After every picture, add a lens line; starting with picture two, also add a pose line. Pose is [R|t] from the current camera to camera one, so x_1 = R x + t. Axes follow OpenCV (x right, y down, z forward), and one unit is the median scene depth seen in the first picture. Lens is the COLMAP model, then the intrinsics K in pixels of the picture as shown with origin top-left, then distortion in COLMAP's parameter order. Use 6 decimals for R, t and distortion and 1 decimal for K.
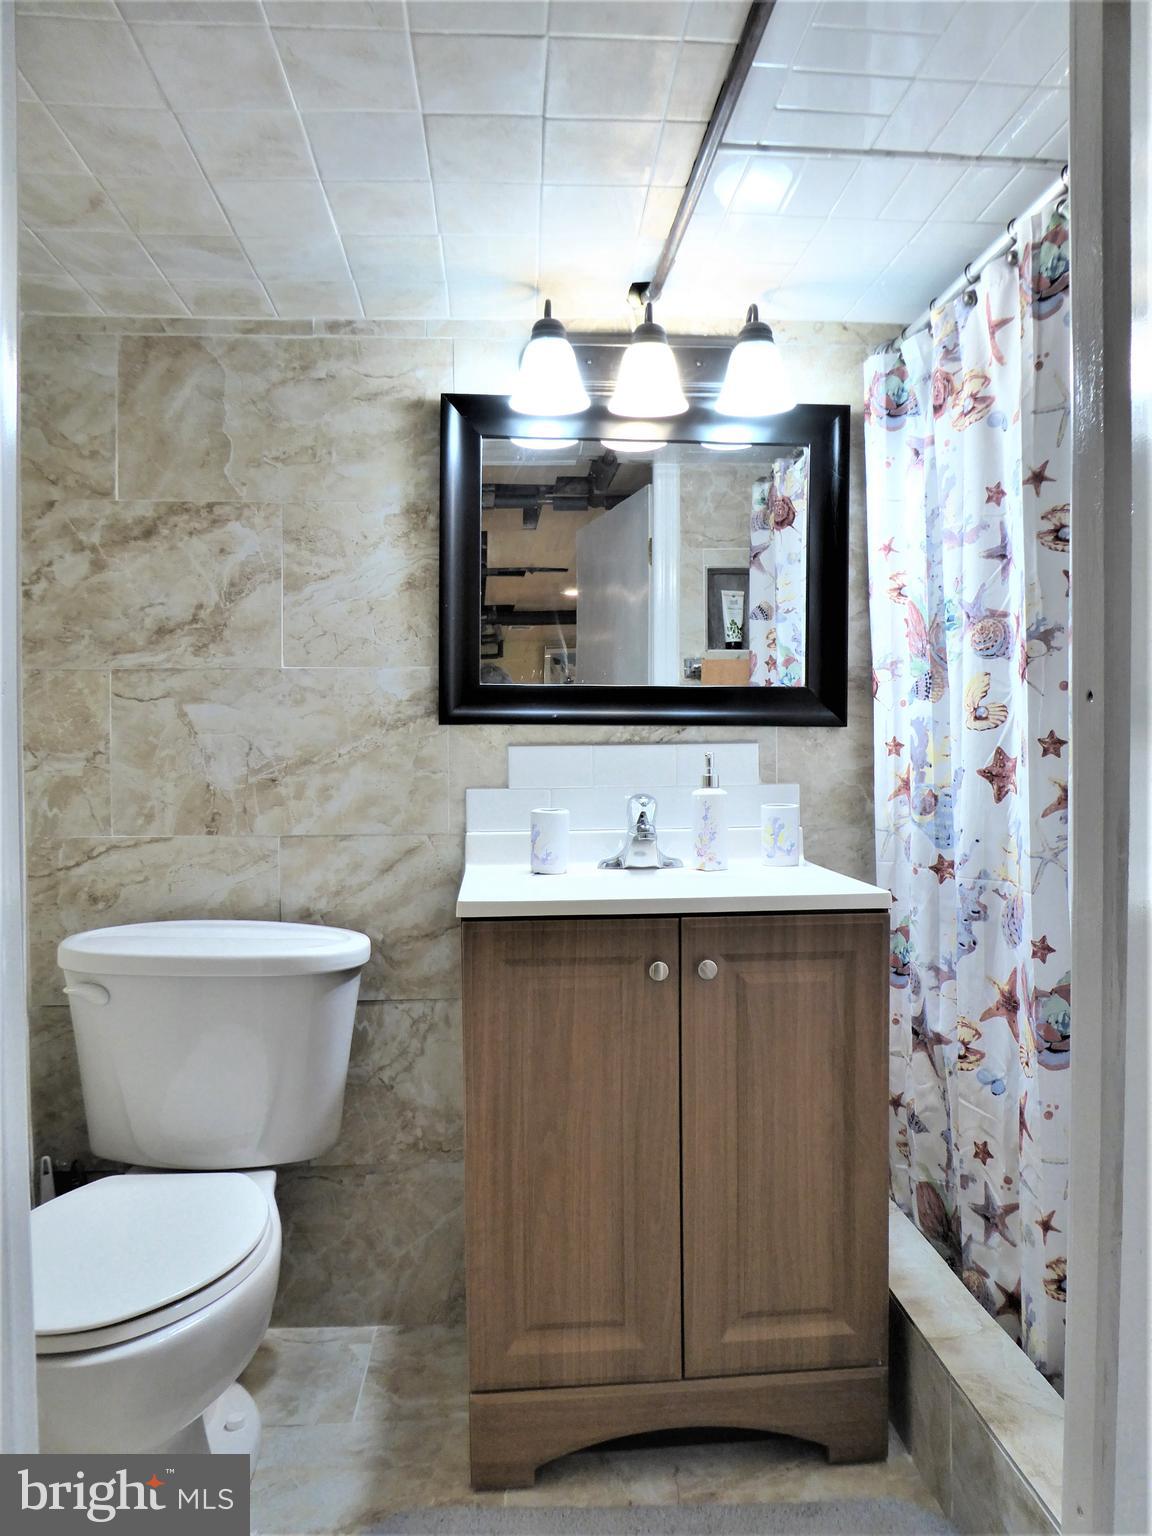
lens RADIAL K [[1090.7, 0, 629.3], [0, 1090.7, 773.3], [0, 0, 1]] dist [-0.079169, 0.049931]
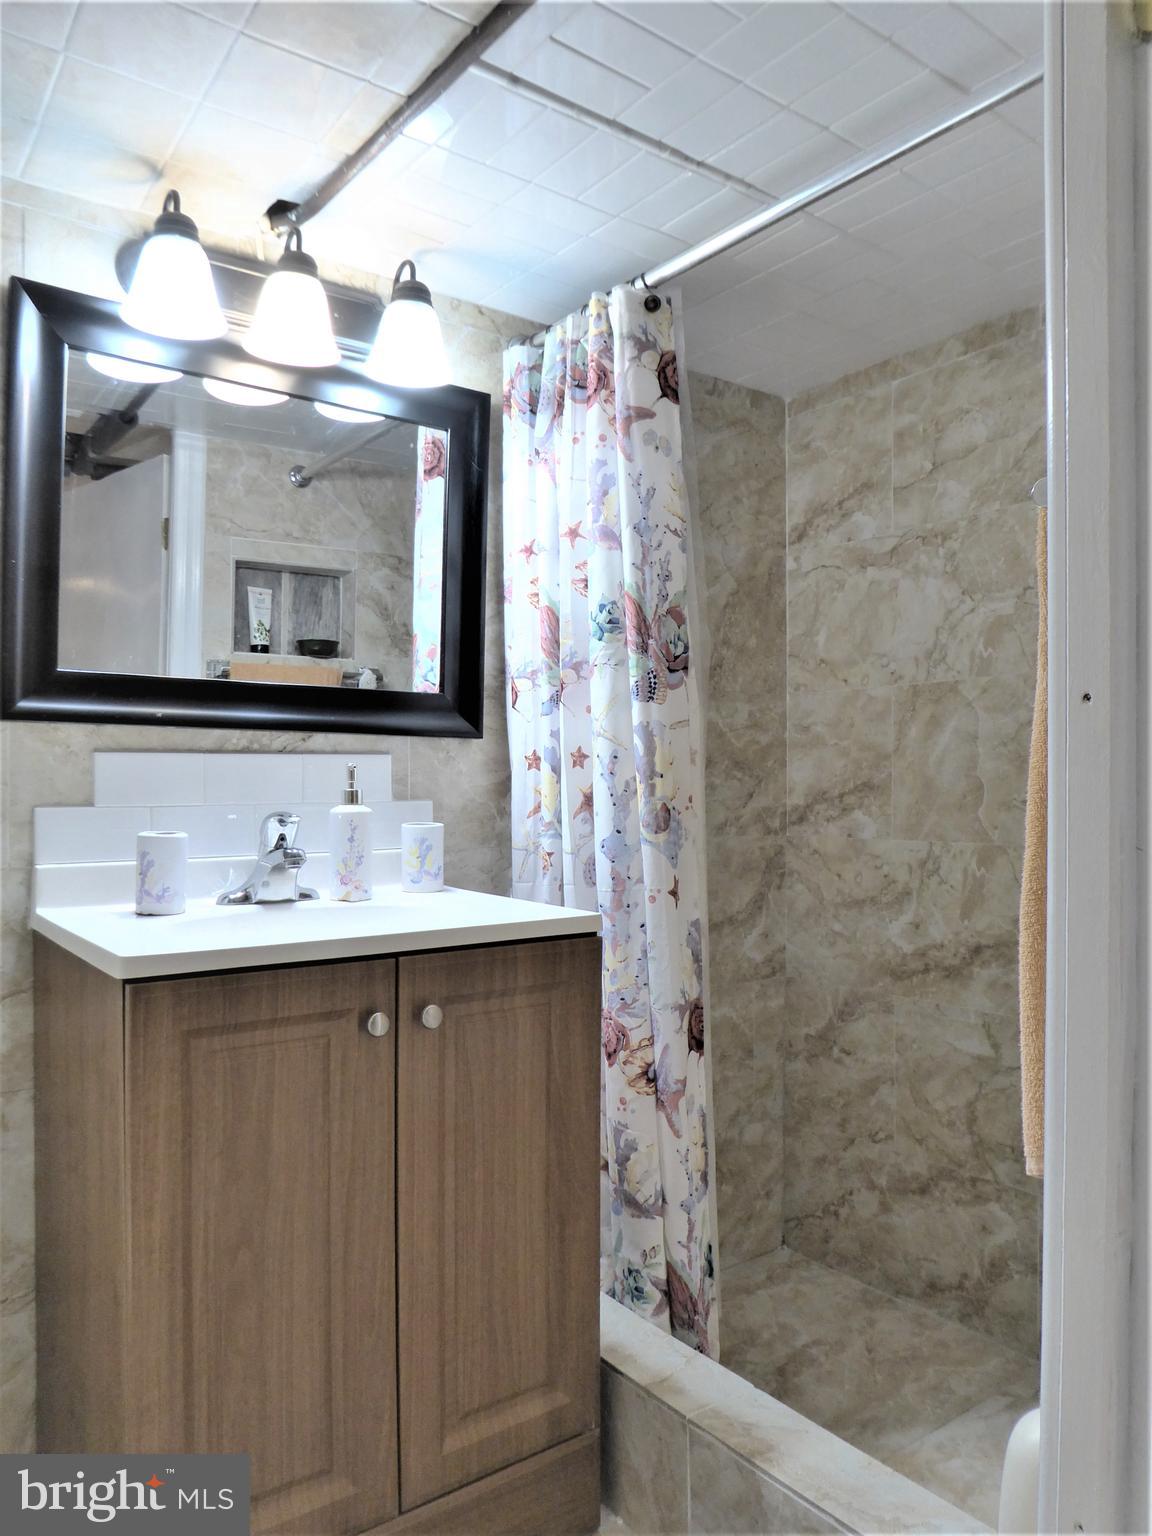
lens RADIAL K [[1090.7, 0, 629.3], [0, 1090.7, 773.3], [0, 0, 1]] dist [-0.079169, 0.049931]
pose [[0.847961, 0.010535, 0.529955, -0.192199], [0.002517, 0.999711, -0.023900, 0.009566], [-0.530053, 0.021600, 0.847689, 0.158218]]
